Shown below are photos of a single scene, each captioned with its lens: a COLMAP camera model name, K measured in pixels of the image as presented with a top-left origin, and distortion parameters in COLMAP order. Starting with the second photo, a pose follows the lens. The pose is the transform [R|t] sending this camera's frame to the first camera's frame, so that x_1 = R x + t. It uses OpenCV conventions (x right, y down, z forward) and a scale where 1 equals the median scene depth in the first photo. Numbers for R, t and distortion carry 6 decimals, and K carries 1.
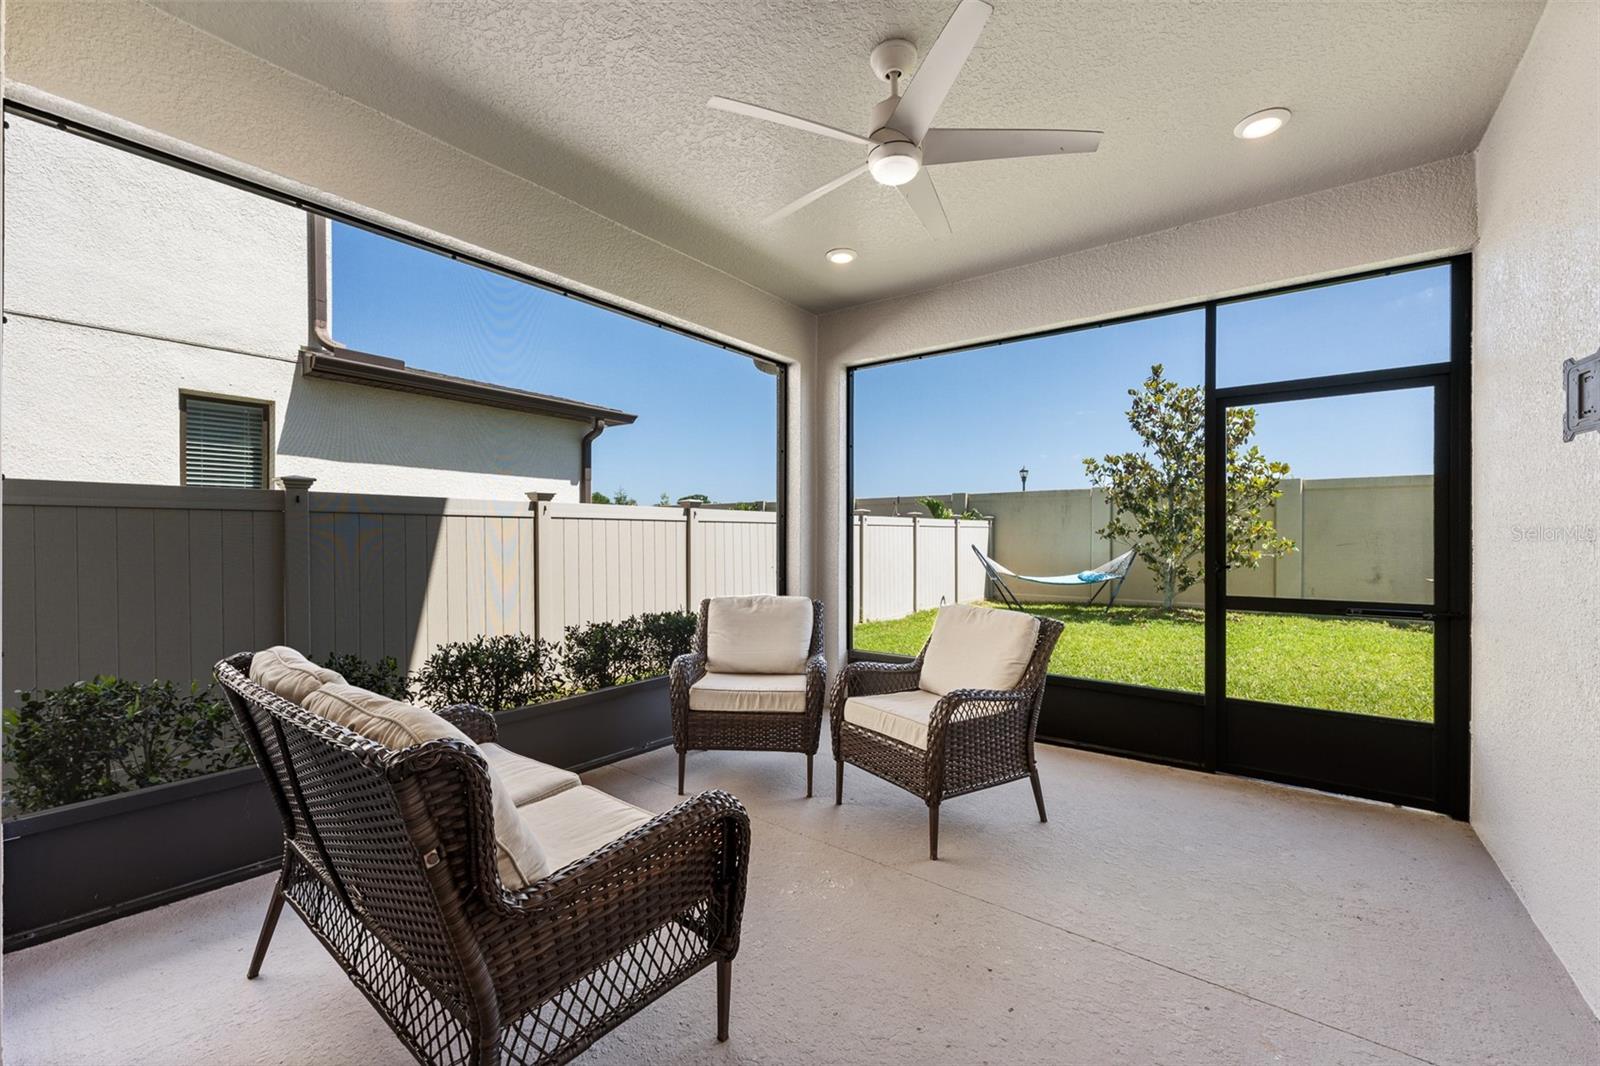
lens RADIAL K [[643.3, 0, 789.5], [0, 643.3, 537.3], [0, 0, 1]] dist [-0.004143, -0.000316]
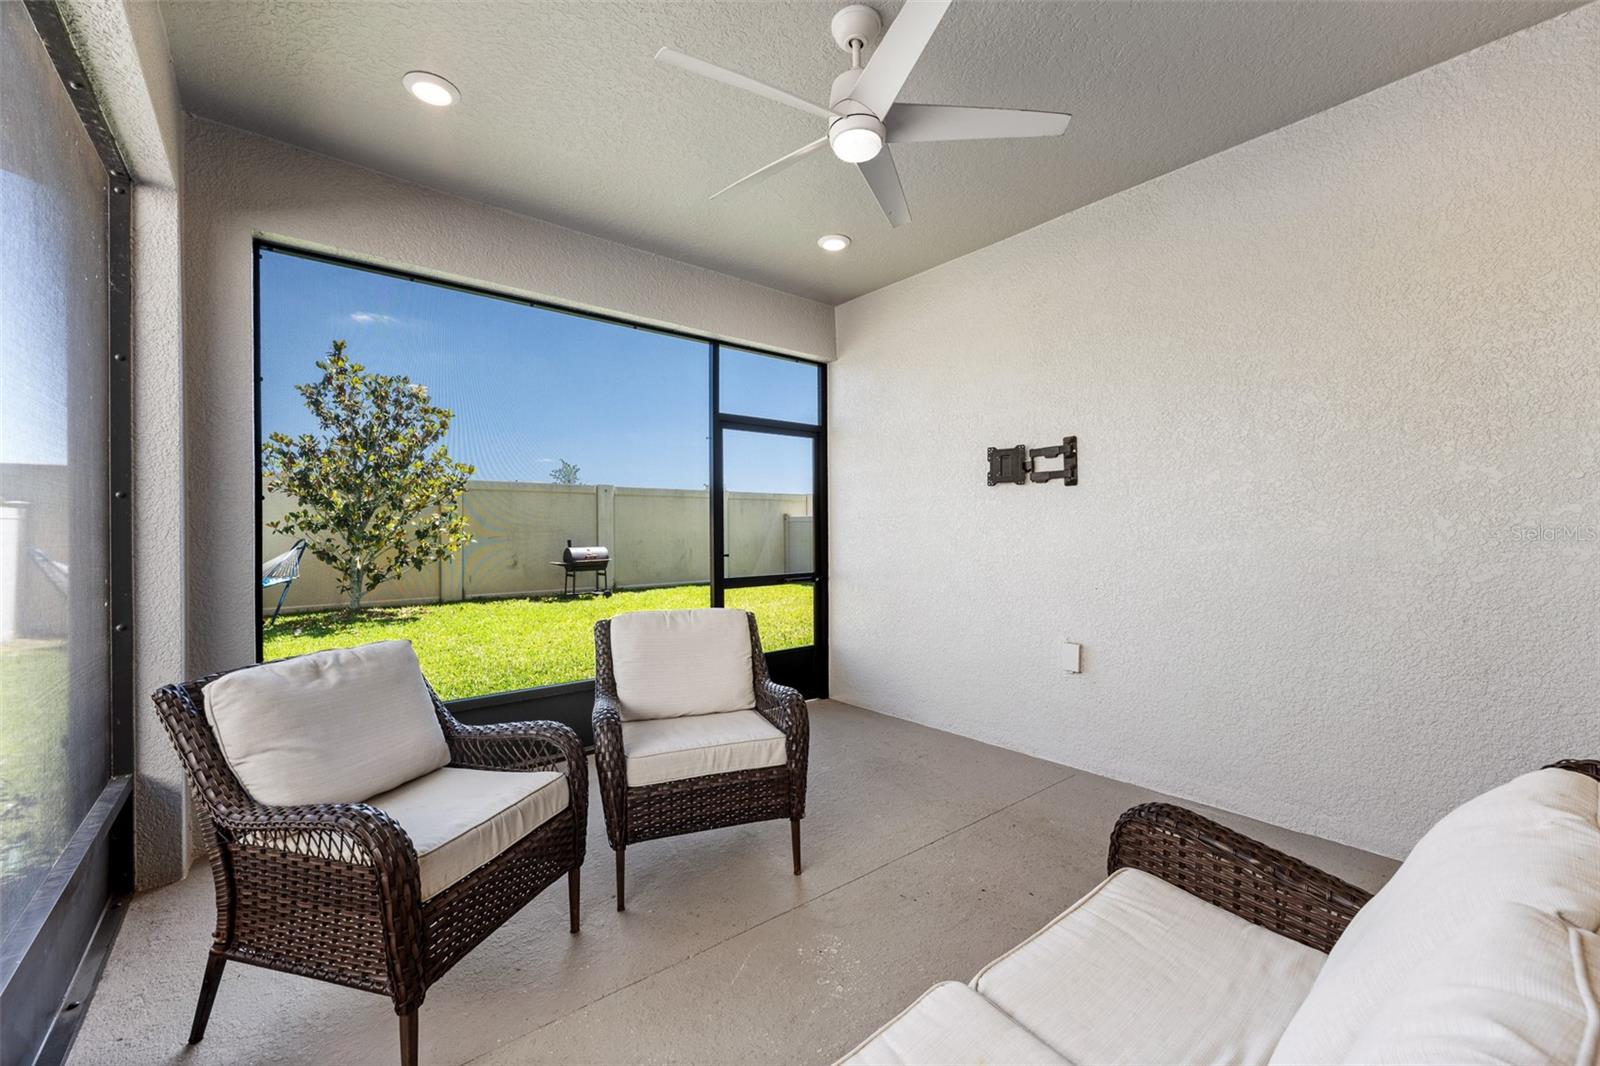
lens RADIAL K [[643.3, 0, 788.7], [0, 643.3, 531.3], [0, 0, 1]] dist [-0.004143, -0.000316]
pose [[0.224949, -0.005489, 0.974355, -0.493017], [0.006295, 0.999971, 0.004180, -0.005354], [-0.974350, 0.005193, 0.224977, 0.563131]]
